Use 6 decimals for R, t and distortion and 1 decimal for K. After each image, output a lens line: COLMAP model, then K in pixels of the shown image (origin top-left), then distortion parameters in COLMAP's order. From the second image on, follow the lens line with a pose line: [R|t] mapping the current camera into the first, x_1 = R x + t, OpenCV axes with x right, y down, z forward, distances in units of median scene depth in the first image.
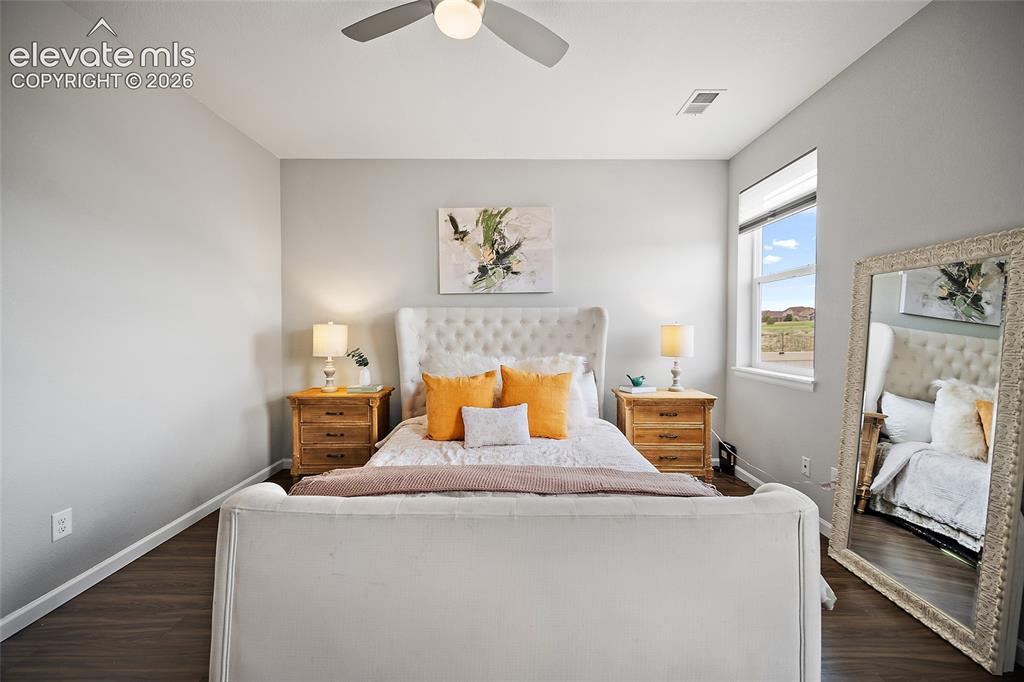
lens RADIAL K [[401.8, 0, 510.5], [0, 401.8, 341.9], [0, 0, 1]] dist [-0.009621, -0.000460]
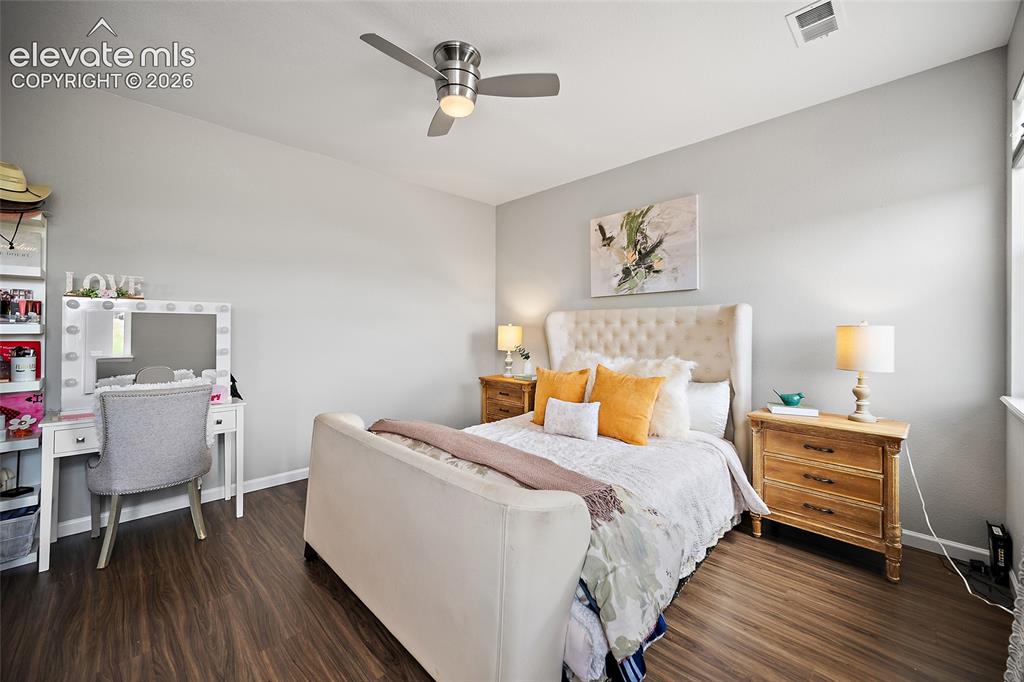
lens RADIAL K [[401.8, 0, 506.4], [0, 401.8, 332.1], [0, 0, 1]] dist [-0.009621, -0.000460]
pose [[0.698090, 0.007595, -0.715970, 0.450933], [-0.024997, 0.999593, -0.013769, -0.004693], [0.715574, 0.027509, 0.697995, 0.076583]]
